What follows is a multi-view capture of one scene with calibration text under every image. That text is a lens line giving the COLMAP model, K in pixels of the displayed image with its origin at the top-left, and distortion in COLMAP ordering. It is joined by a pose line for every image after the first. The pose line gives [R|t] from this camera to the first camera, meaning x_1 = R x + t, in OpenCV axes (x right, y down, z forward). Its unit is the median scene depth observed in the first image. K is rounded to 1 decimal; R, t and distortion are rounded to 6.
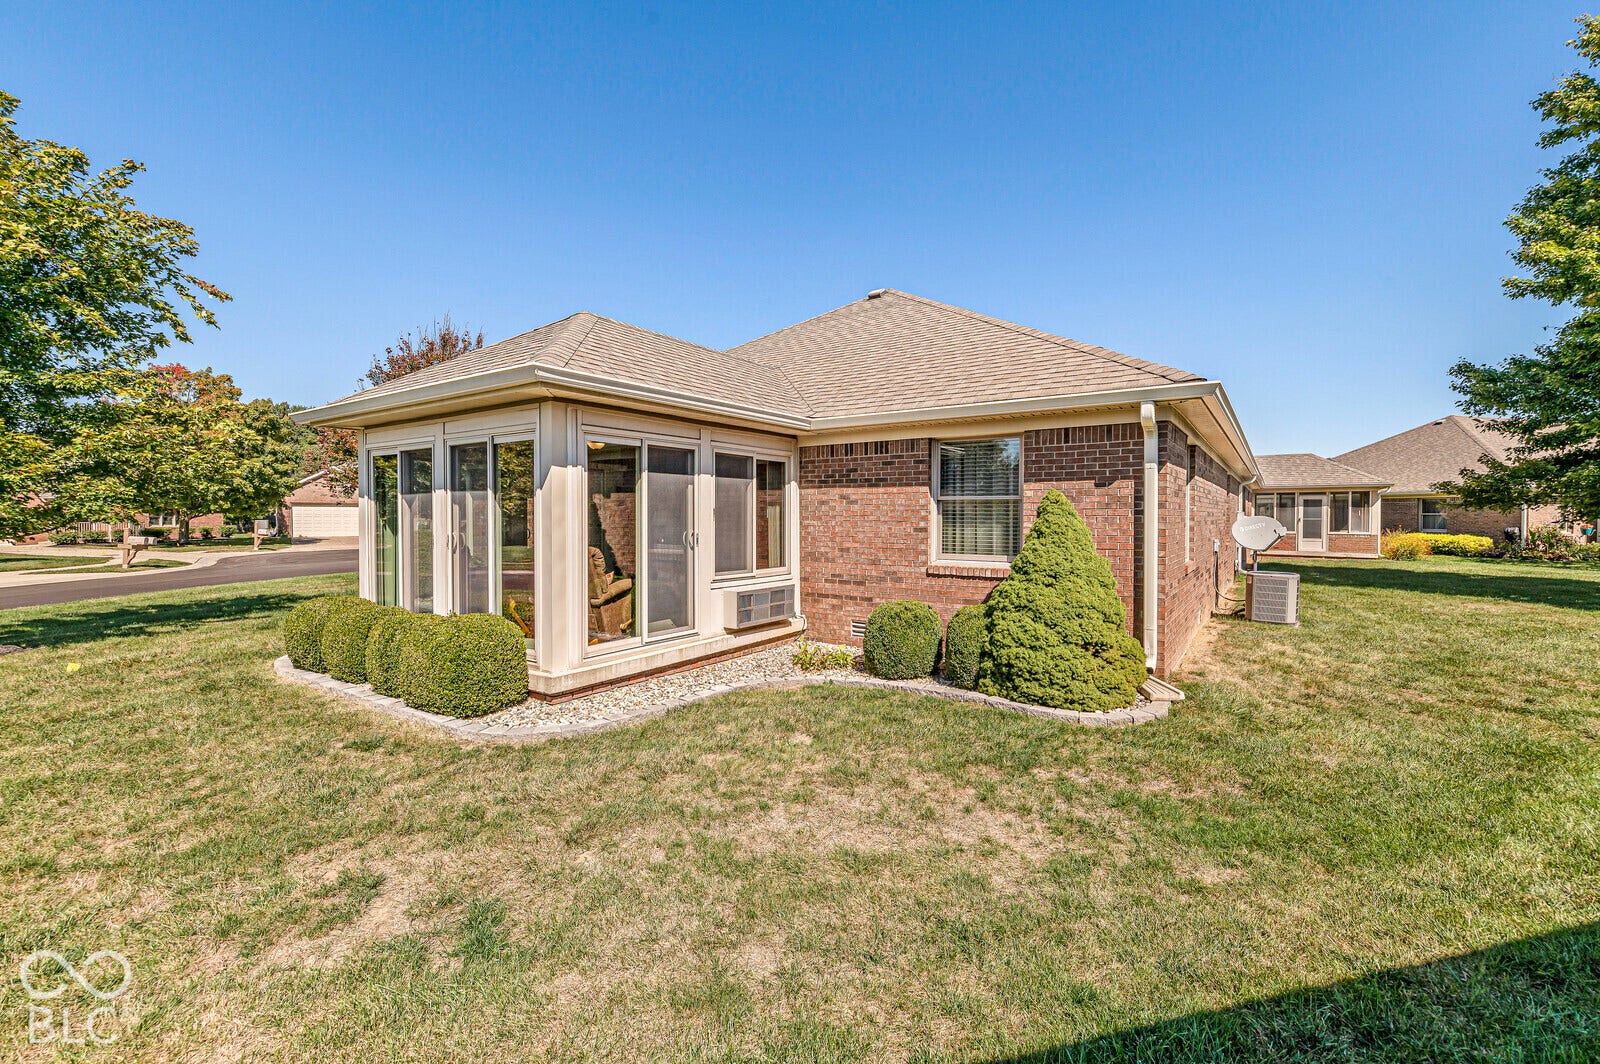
lens RADIAL K [[687.3, 0, 797.6], [0, 687.3, 527.5], [0, 0, 1]] dist [0.000362, -0.000591]
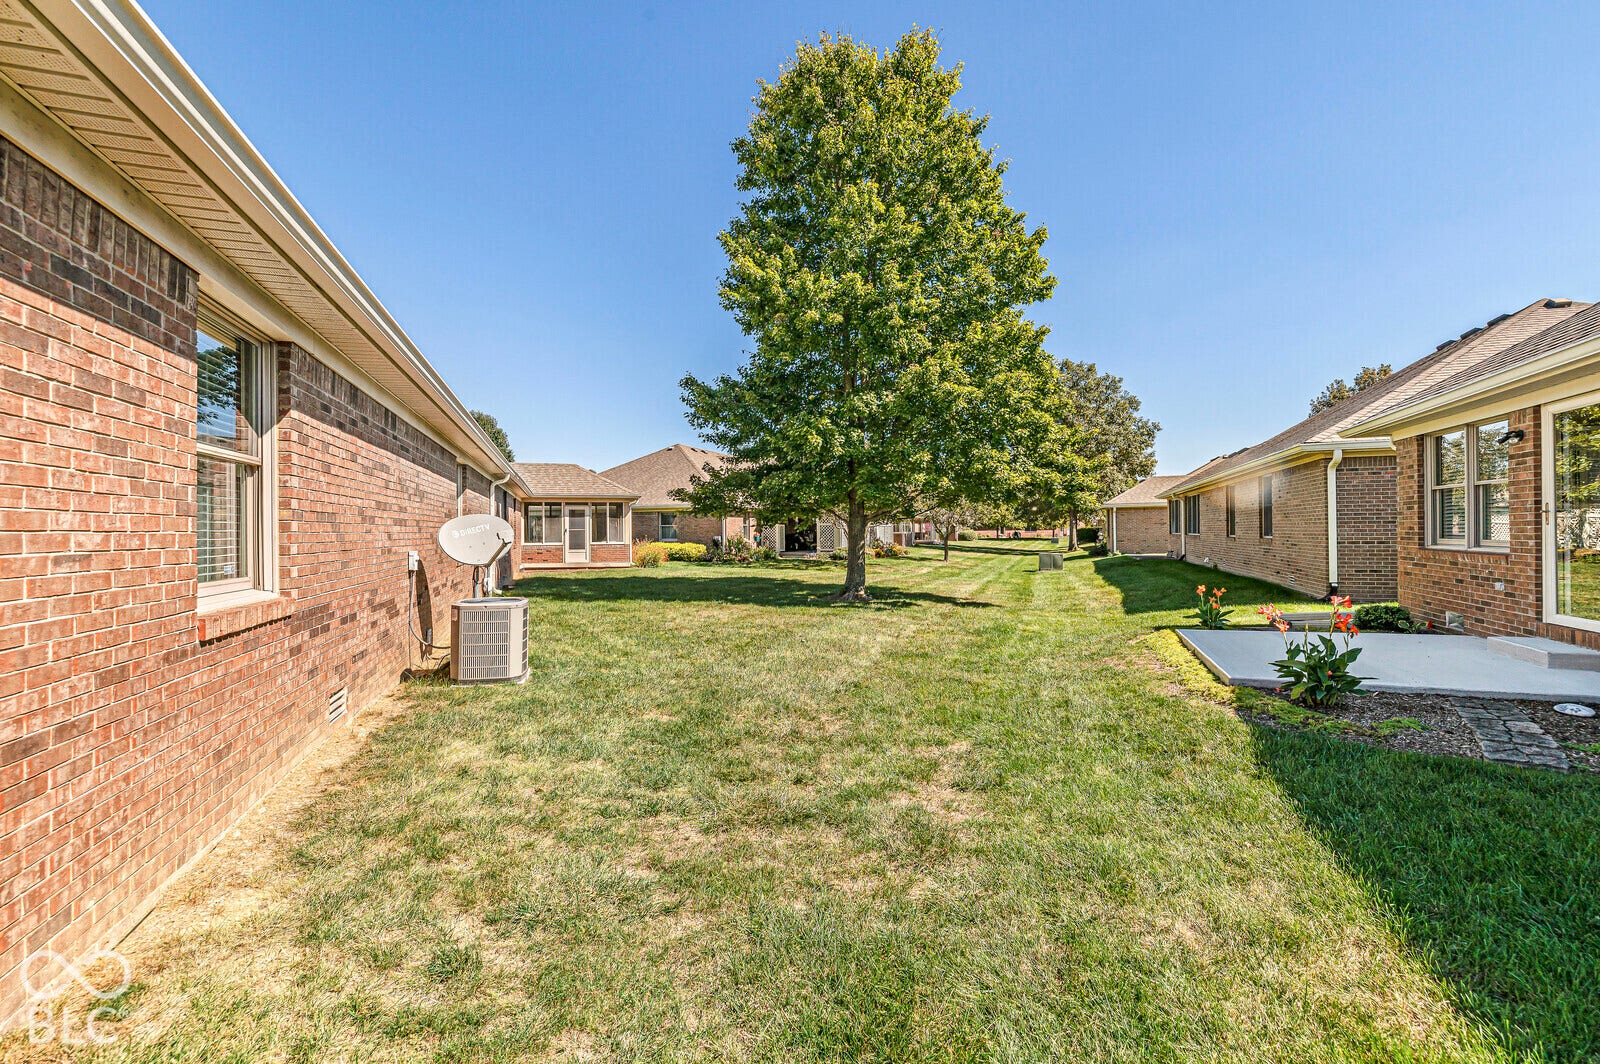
lens RADIAL K [[687.3, 0, 799.4], [0, 687.3, 530.0], [0, 0, 1]] dist [0.000362, -0.000591]
pose [[0.591336, -0.003803, 0.806416, 0.223544], [0.021721, 0.999701, -0.011213, 0.009347], [-0.806133, 0.024147, 0.591242, 0.251847]]
